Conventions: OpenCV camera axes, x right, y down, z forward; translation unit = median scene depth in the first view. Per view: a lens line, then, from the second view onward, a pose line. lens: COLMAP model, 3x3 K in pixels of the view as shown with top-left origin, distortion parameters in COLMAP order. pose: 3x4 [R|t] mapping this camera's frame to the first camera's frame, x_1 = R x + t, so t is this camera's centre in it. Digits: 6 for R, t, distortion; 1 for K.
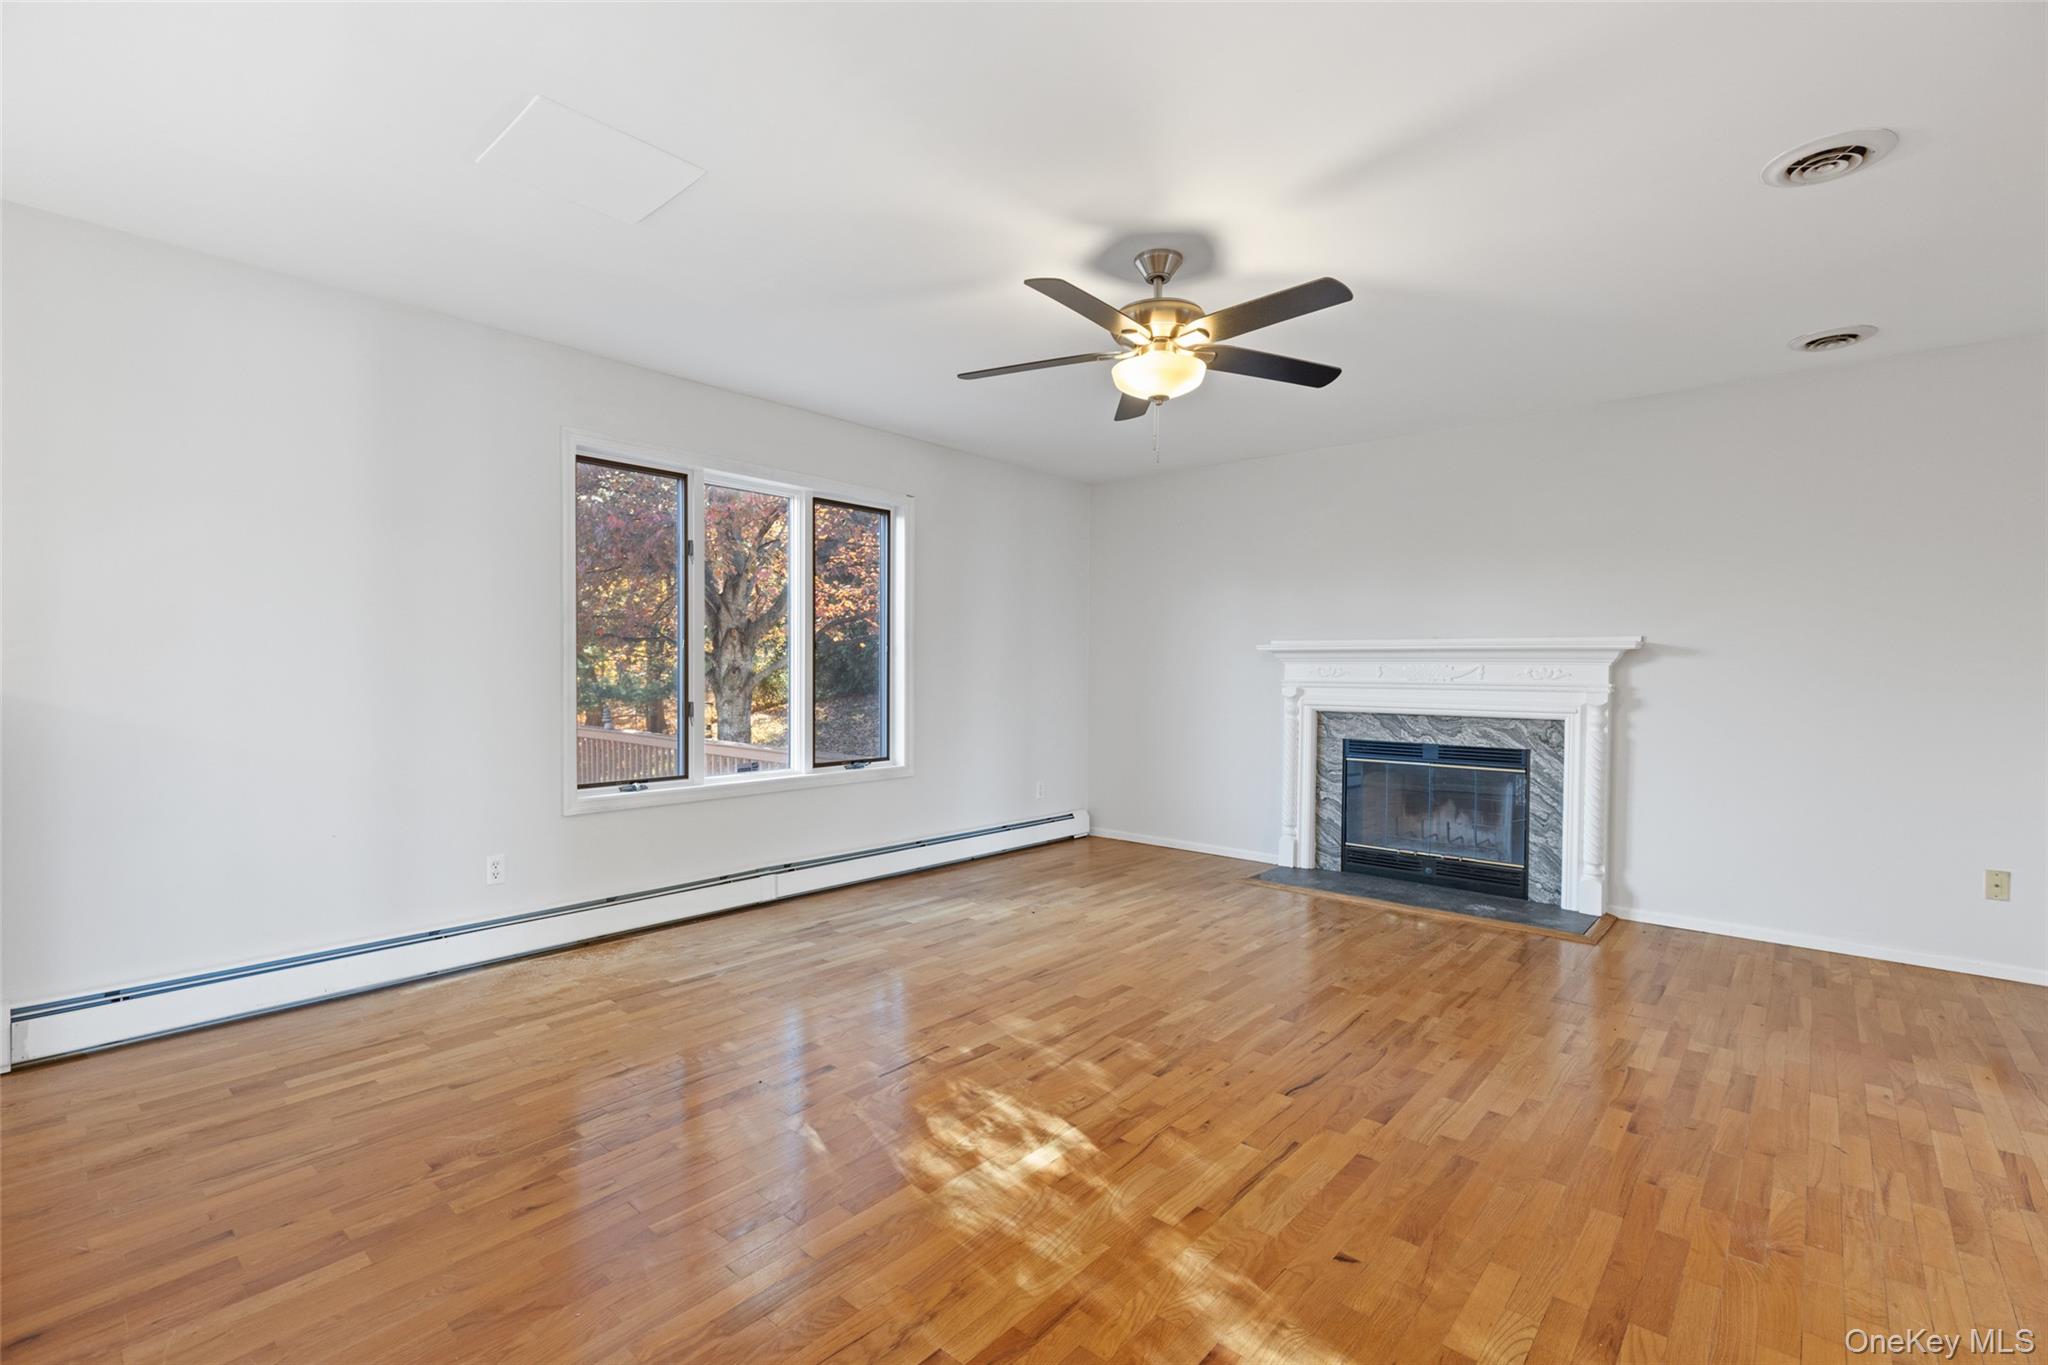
lens RADIAL K [[916.1, 0, 1028.7], [0, 916.1, 686.2], [0, 0, 1]] dist [0.000605, -0.000061]
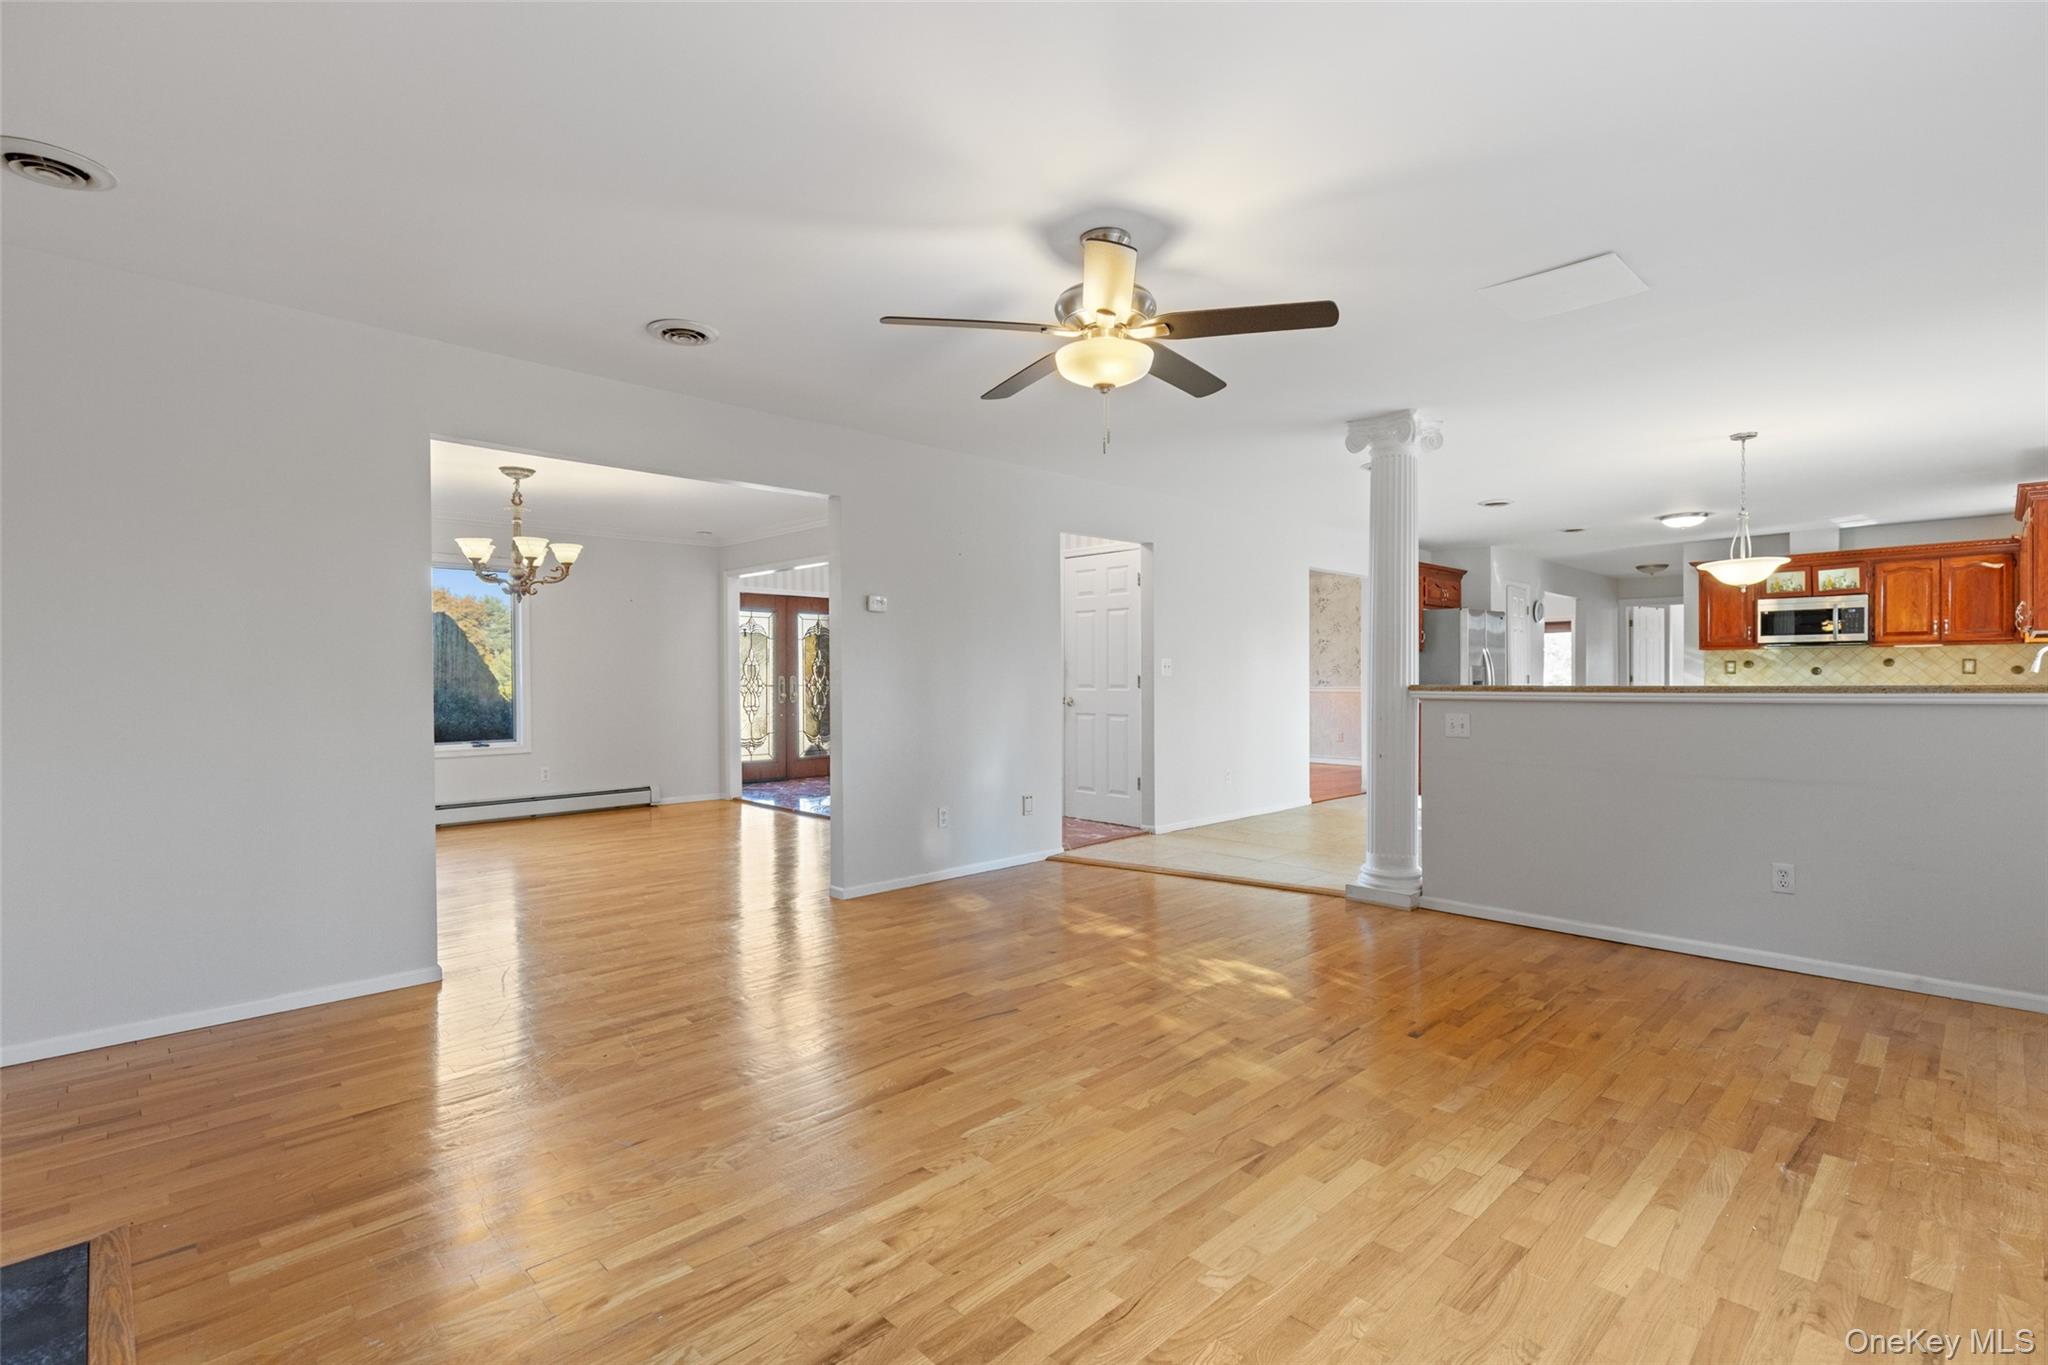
lens RADIAL K [[916.1, 0, 1027.5], [0, 916.1, 683.0], [0, 0, 1]] dist [0.000605, -0.000061]
pose [[-0.995933, -0.003298, 0.090034, 0.127644], [-0.001408, 0.999777, 0.021055, -0.025446], [-0.090084, 0.020843, -0.995716, 1.869462]]
